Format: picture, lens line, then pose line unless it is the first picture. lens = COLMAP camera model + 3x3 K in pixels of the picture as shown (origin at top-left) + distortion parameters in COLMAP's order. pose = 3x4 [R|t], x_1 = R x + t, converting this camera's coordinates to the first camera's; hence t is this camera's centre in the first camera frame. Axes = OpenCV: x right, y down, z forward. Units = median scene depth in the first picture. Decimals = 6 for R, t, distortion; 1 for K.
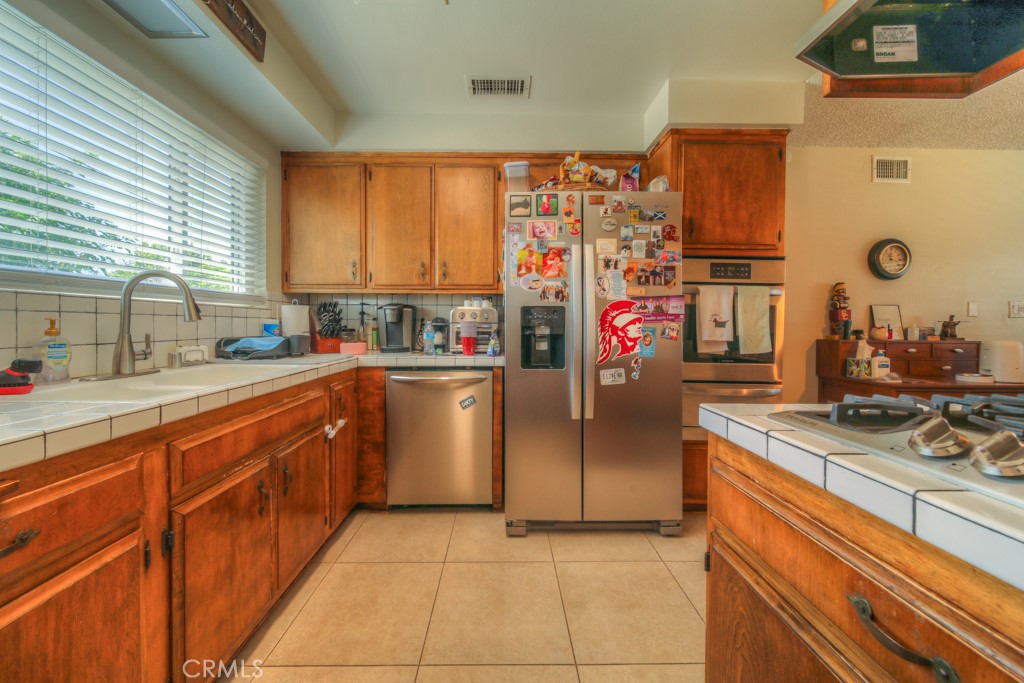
lens RADIAL K [[359.1, 0, 508.4], [0, 359.1, 330.0], [0, 0, 1]] dist [-0.000806, -0.000152]
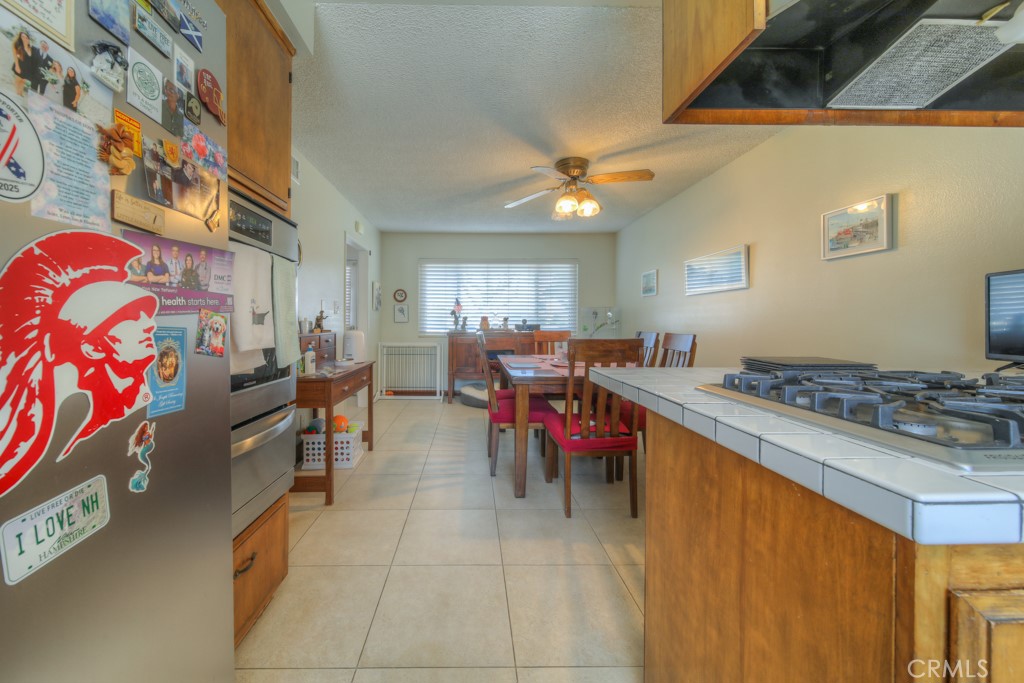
lens RADIAL K [[374.7, 0, 476.5], [0, 374.7, 320.2], [0, 0, 1]] dist [-0.002175, -0.000282]
pose [[-0.000954, -0.004010, 0.999992, 0.024985], [0.012510, 0.999914, 0.004021, -0.012318], [-0.999921, 0.012514, -0.000904, 0.700193]]
